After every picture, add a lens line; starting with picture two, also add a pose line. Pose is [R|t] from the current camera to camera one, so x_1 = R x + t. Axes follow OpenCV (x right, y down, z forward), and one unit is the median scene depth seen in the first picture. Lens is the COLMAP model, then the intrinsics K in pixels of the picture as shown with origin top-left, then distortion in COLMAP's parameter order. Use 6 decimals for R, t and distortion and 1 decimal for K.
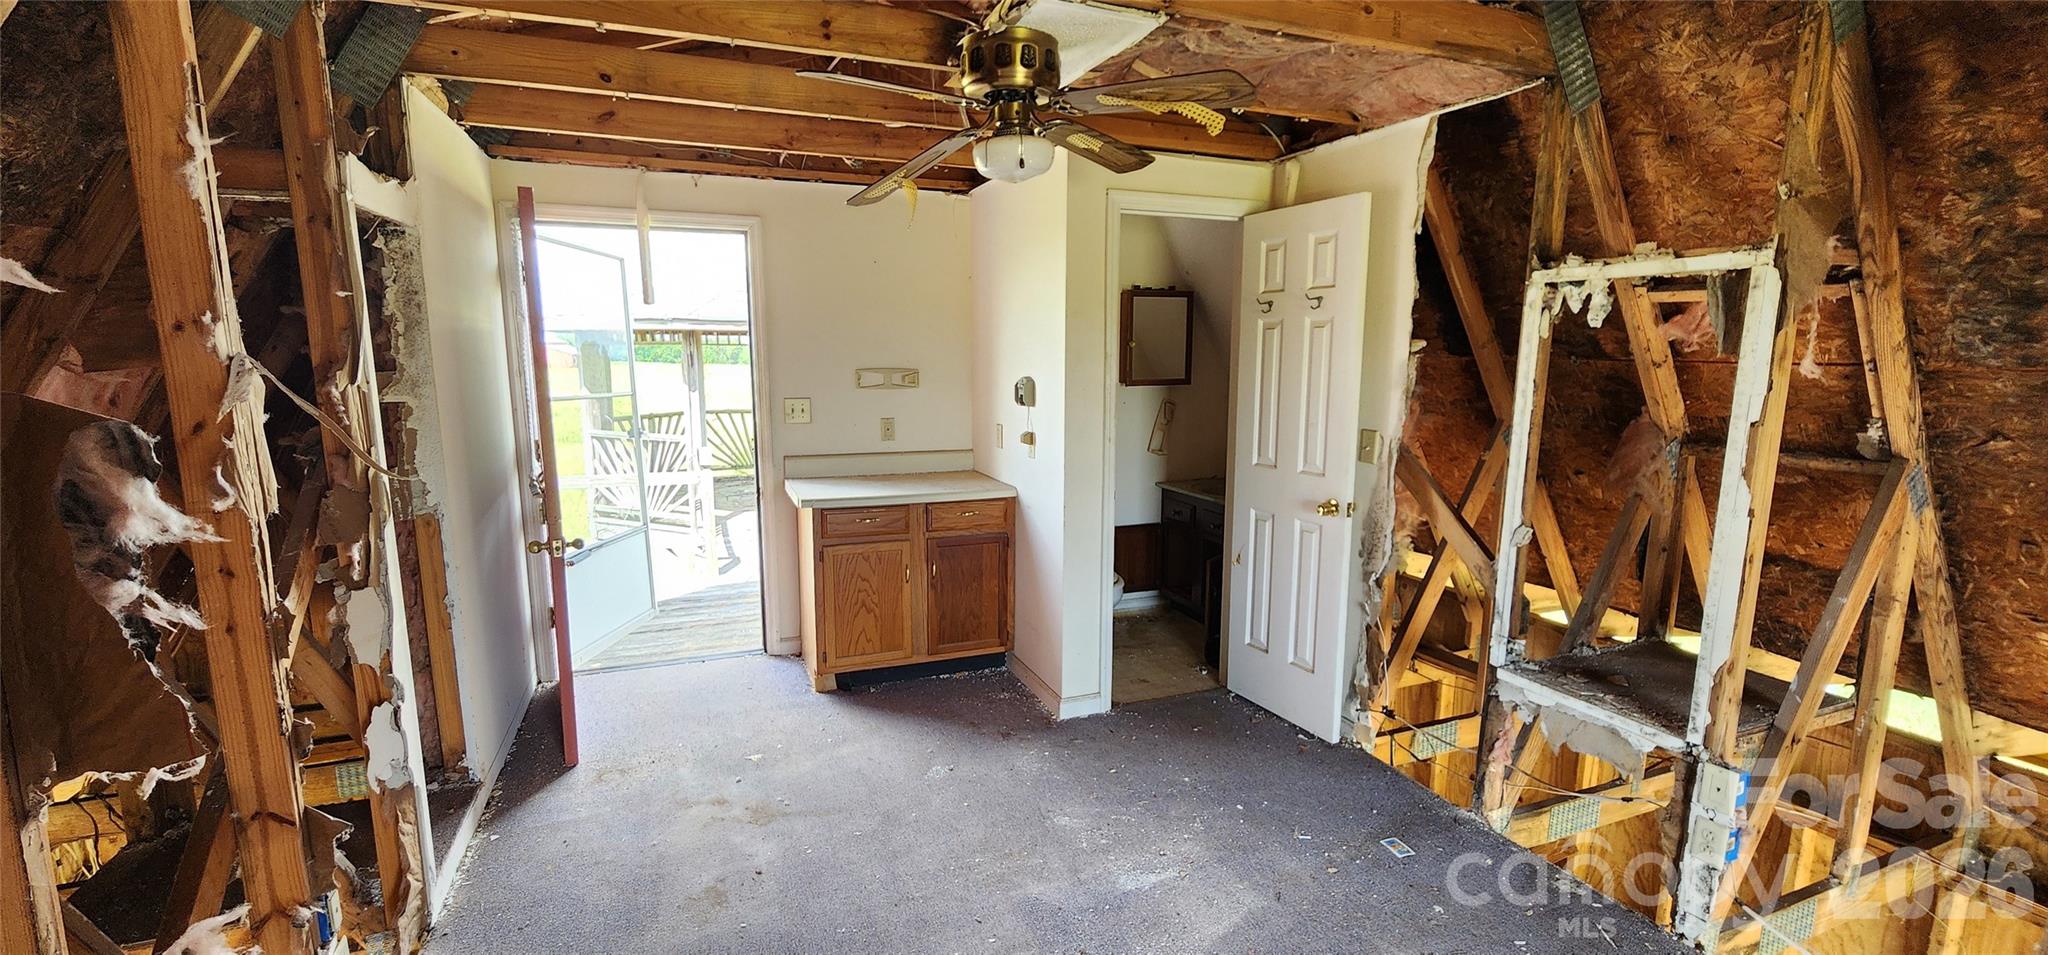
lens RADIAL K [[842.3, 0, 1030.3], [0, 842.3, 481.0], [0, 0, 1]] dist [0.020008, -0.017375]
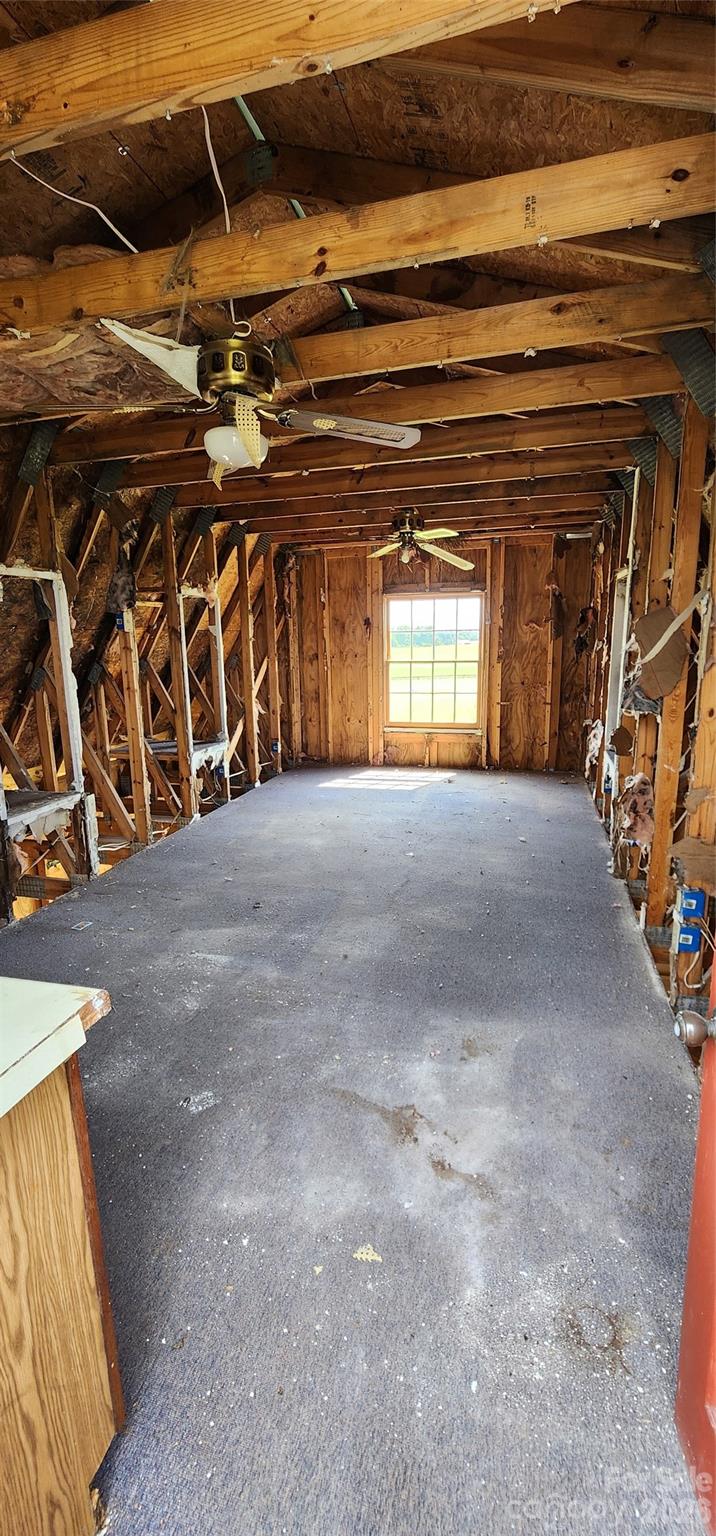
lens RADIAL K [[631.8, 0, 354.2], [0, 631.8, 771.6], [0, 0, 1]] dist [0.020008, -0.017375]
pose [[-0.798680, -0.108273, 0.591935, -0.679844], [0.111294, 0.940131, 0.322129, -0.179940], [-0.591375, 0.323157, -0.738814, 1.519649]]
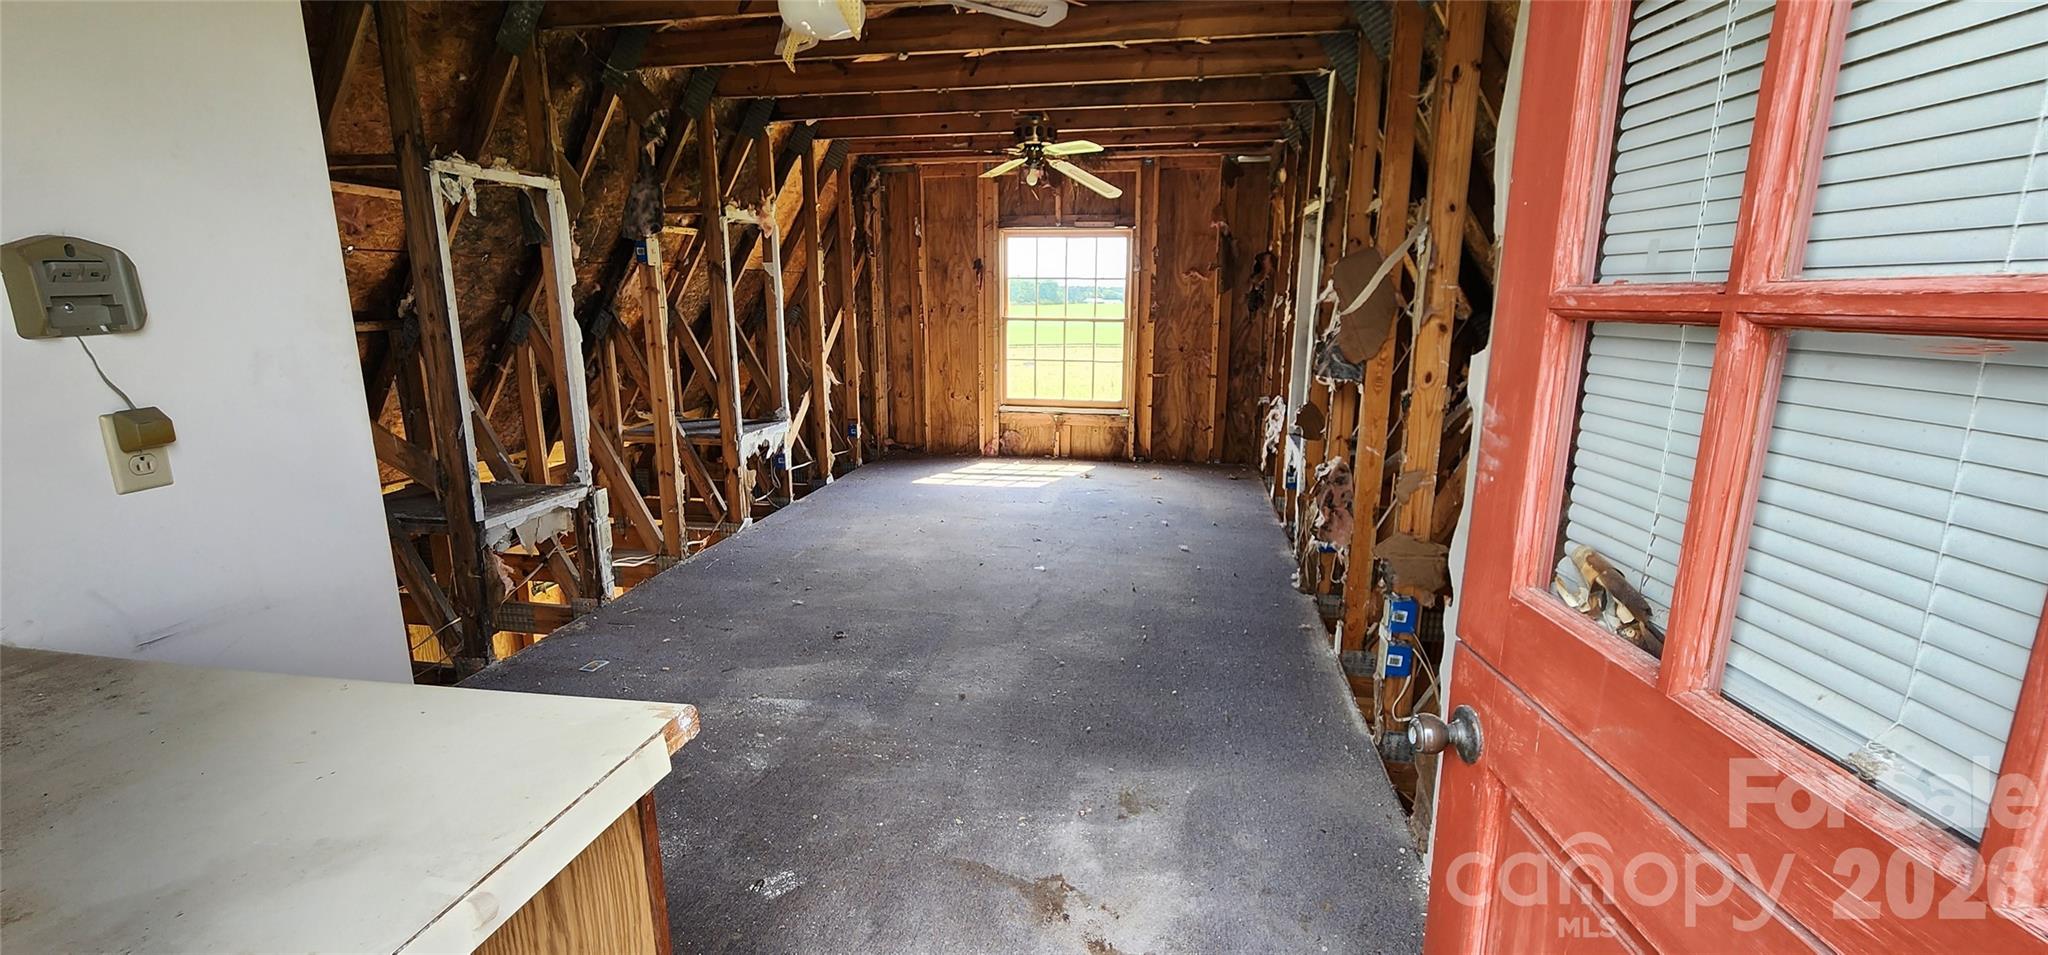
lens RADIAL K [[842.3, 0, 1030.3], [0, 842.3, 481.0], [0, 0, 1]] dist [0.020008, -0.017375]
pose [[-0.849608, -0.118709, 0.513882, -0.667323], [0.076838, 0.936086, 0.343277, -0.168100], [-0.521788, 0.331136, -0.786185, 1.553653]]
